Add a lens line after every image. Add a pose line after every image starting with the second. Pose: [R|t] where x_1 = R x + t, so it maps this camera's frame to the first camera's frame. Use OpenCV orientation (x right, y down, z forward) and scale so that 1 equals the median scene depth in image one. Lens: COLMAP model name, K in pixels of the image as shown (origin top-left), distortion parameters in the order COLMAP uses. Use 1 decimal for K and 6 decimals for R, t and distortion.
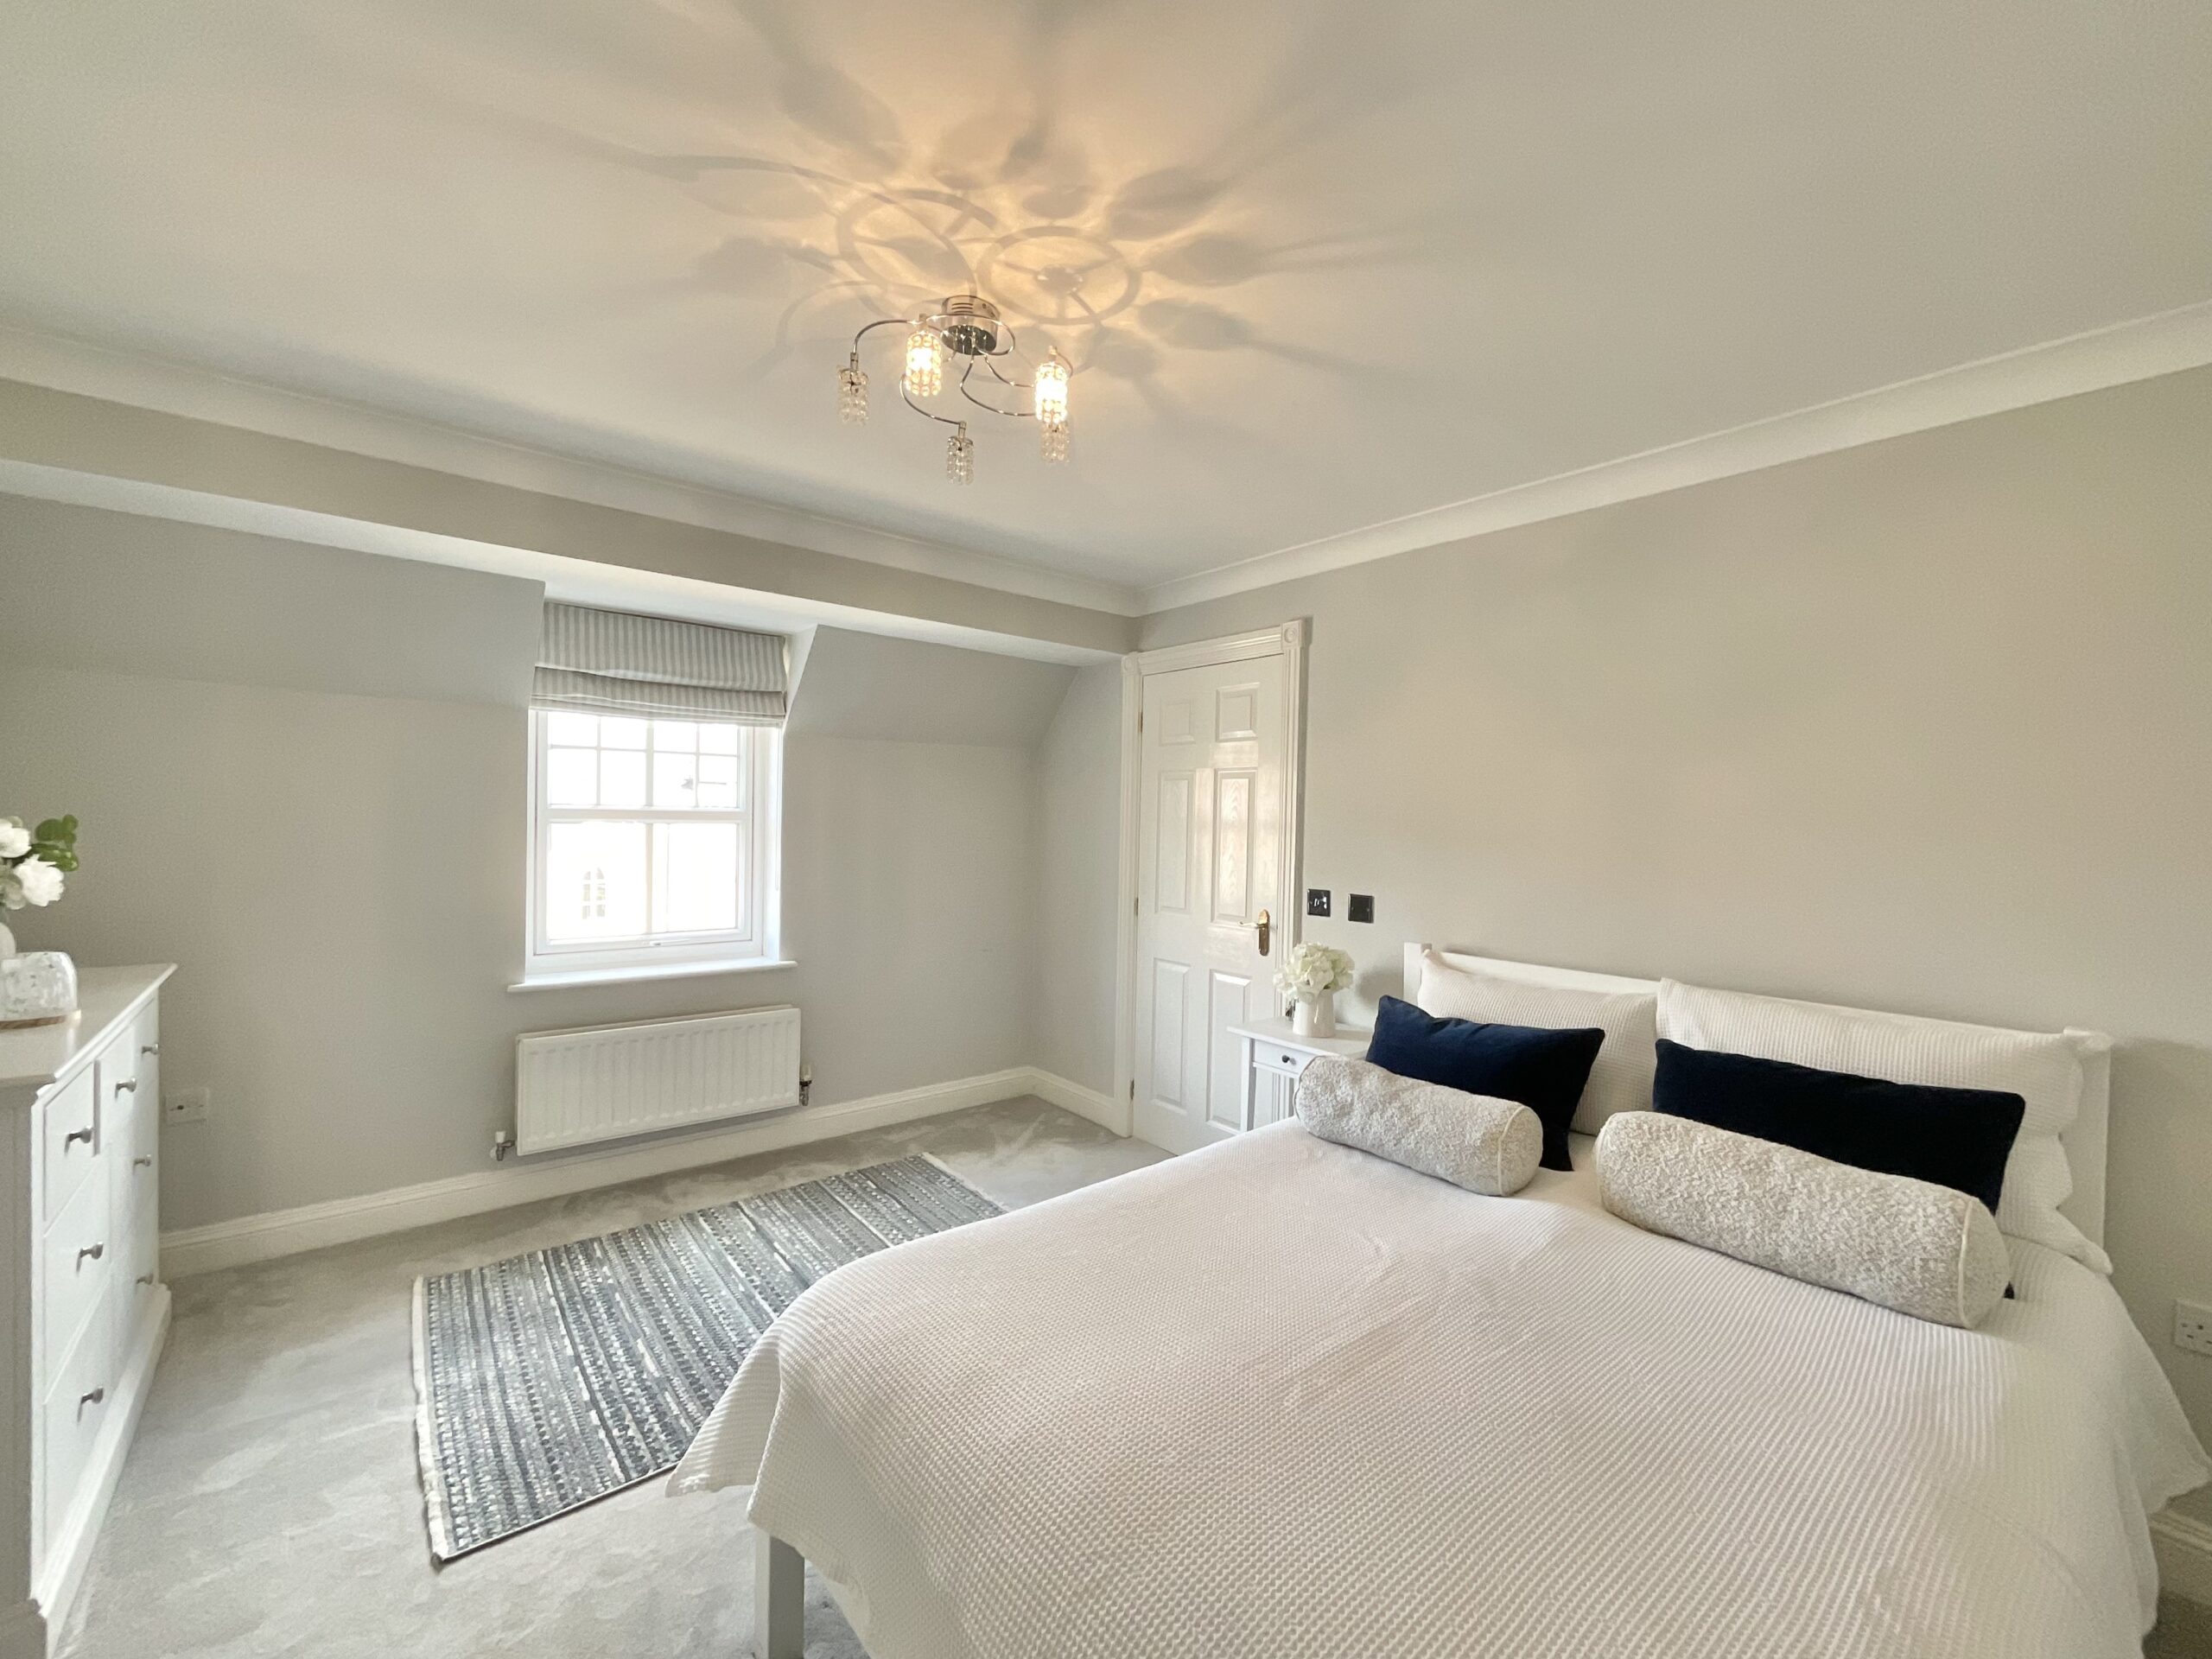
lens RADIAL K [[894.9, 0, 1102.4], [0, 894.9, 825.2], [0, 0, 1]] dist [-0.001201, -0.000066]
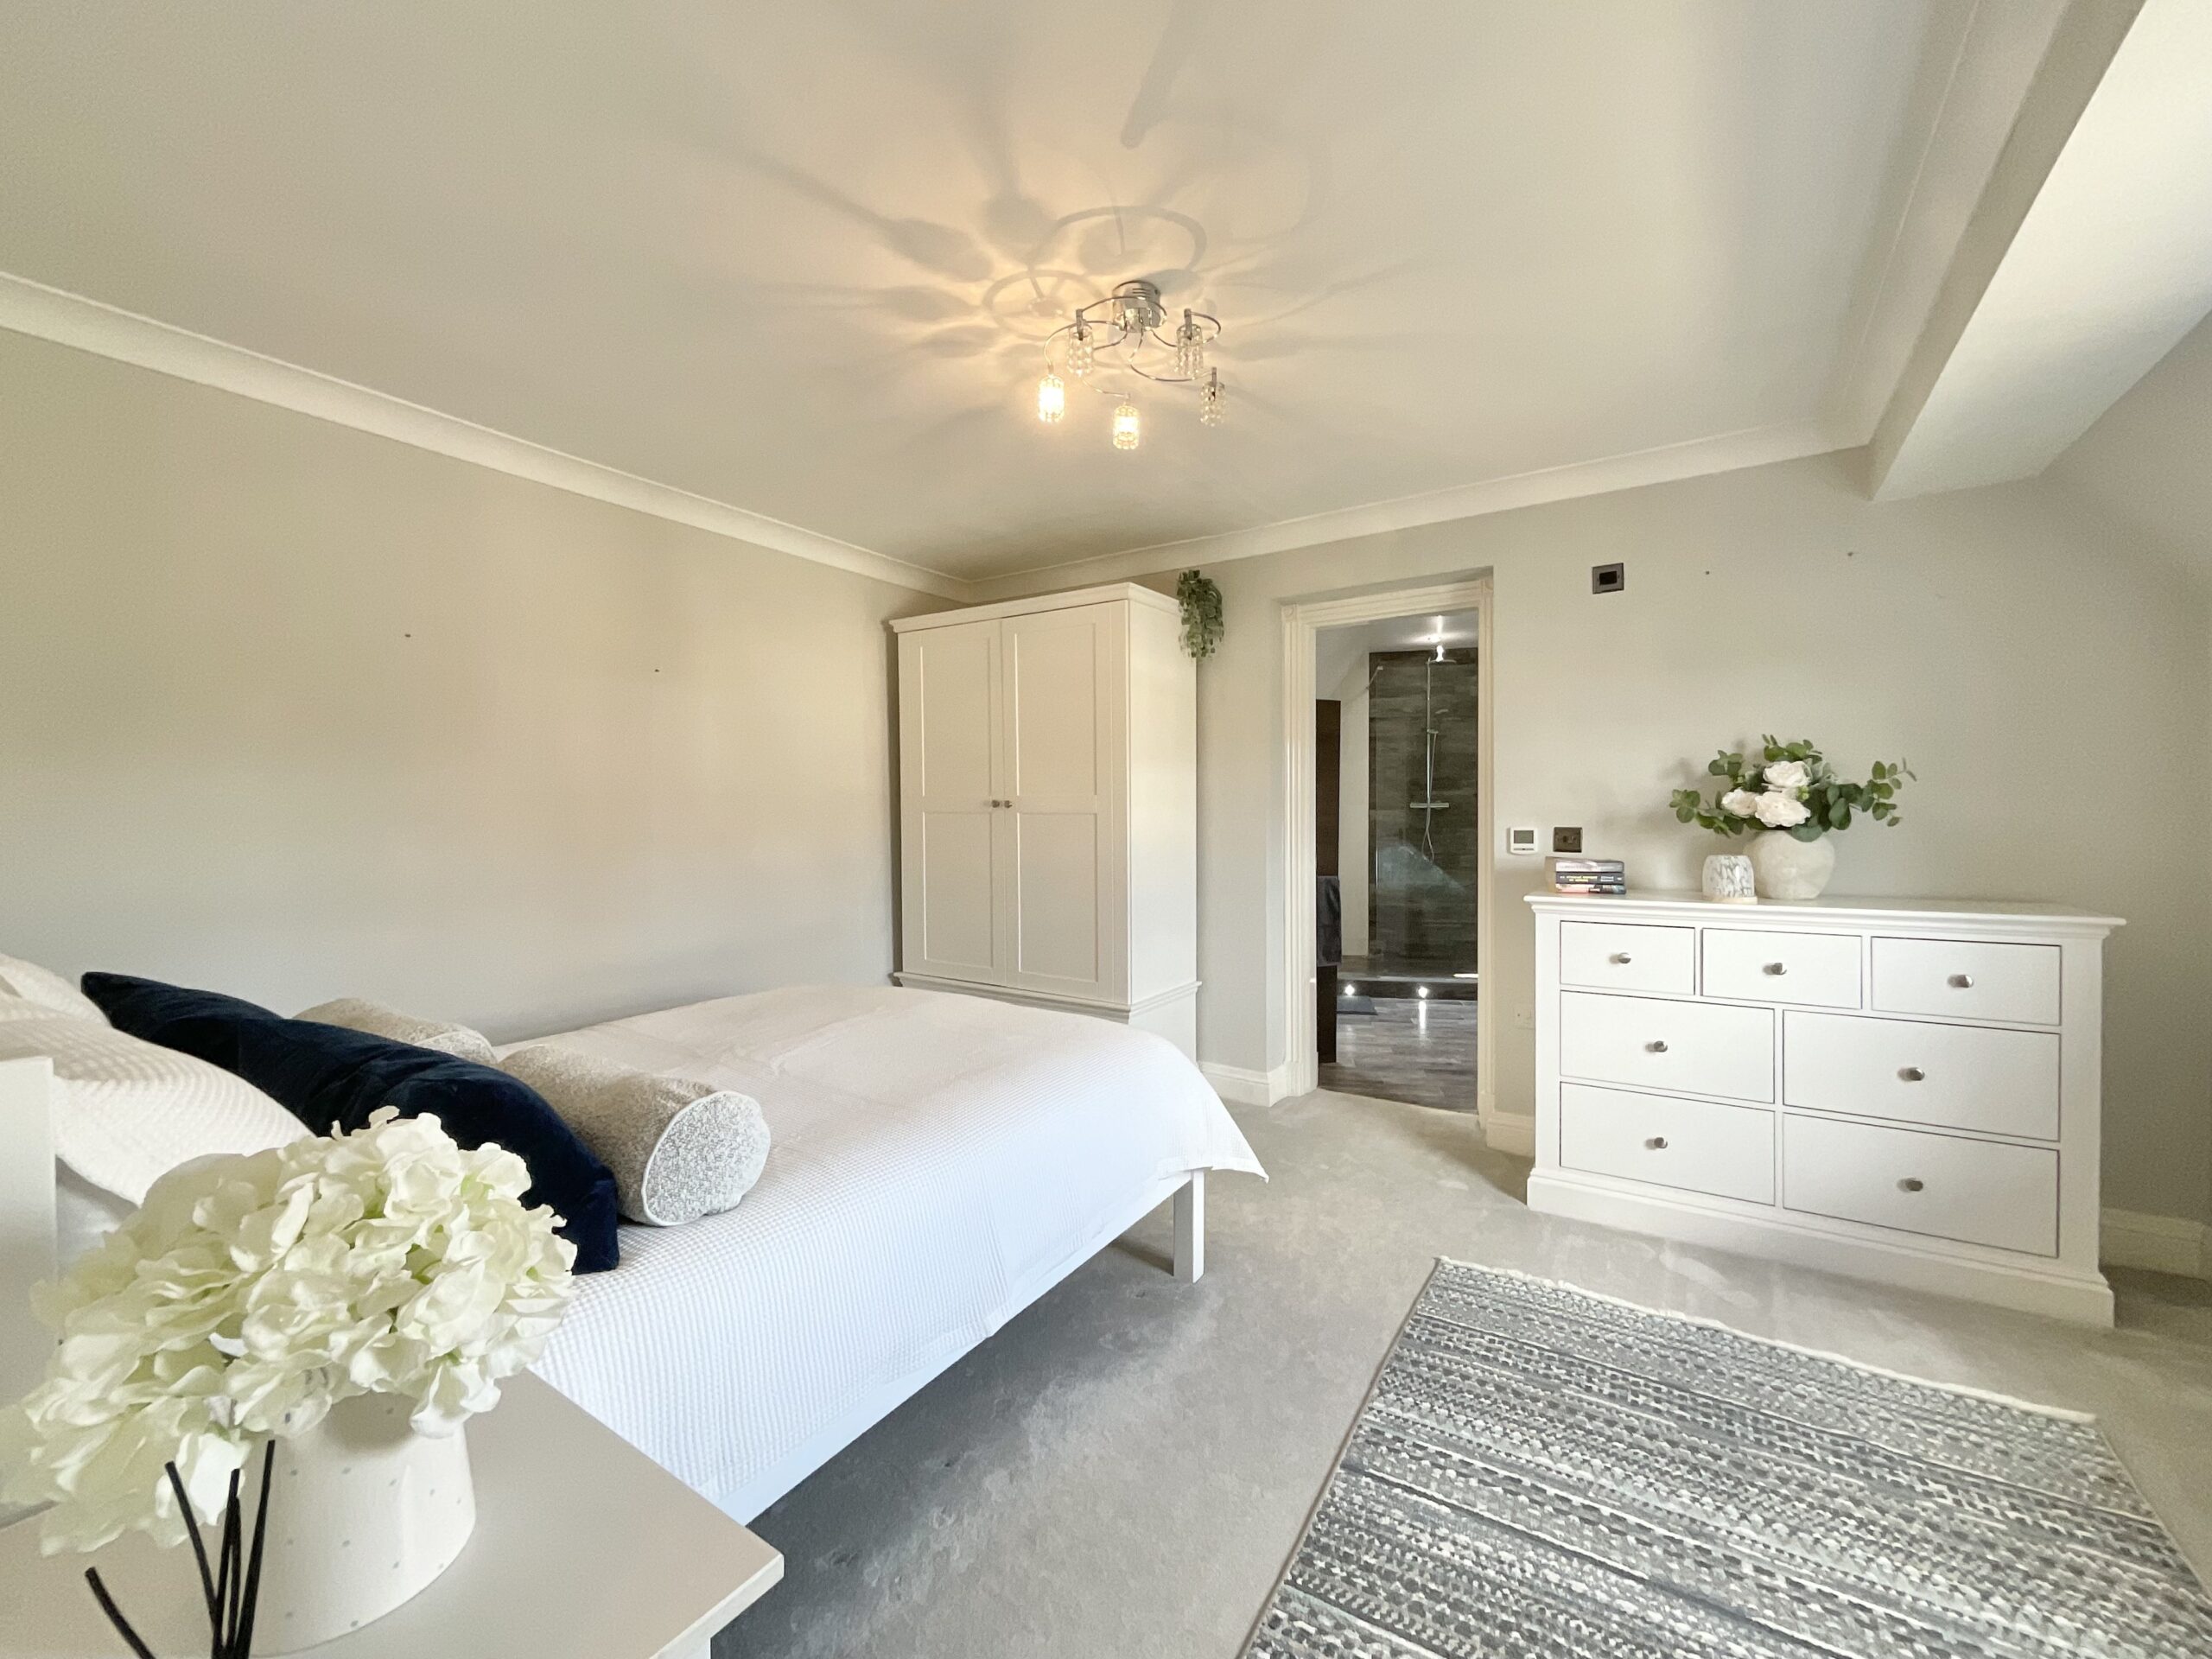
lens RADIAL K [[894.9, 0, 1106.0], [0, 894.9, 821.4], [0, 0, 1]] dist [-0.001201, -0.000066]
pose [[-0.951406, -0.011352, -0.307731, 0.237012], [-0.014131, 0.999877, 0.006802, 0.089892], [0.307616, 0.010820, -0.951449, 2.098654]]
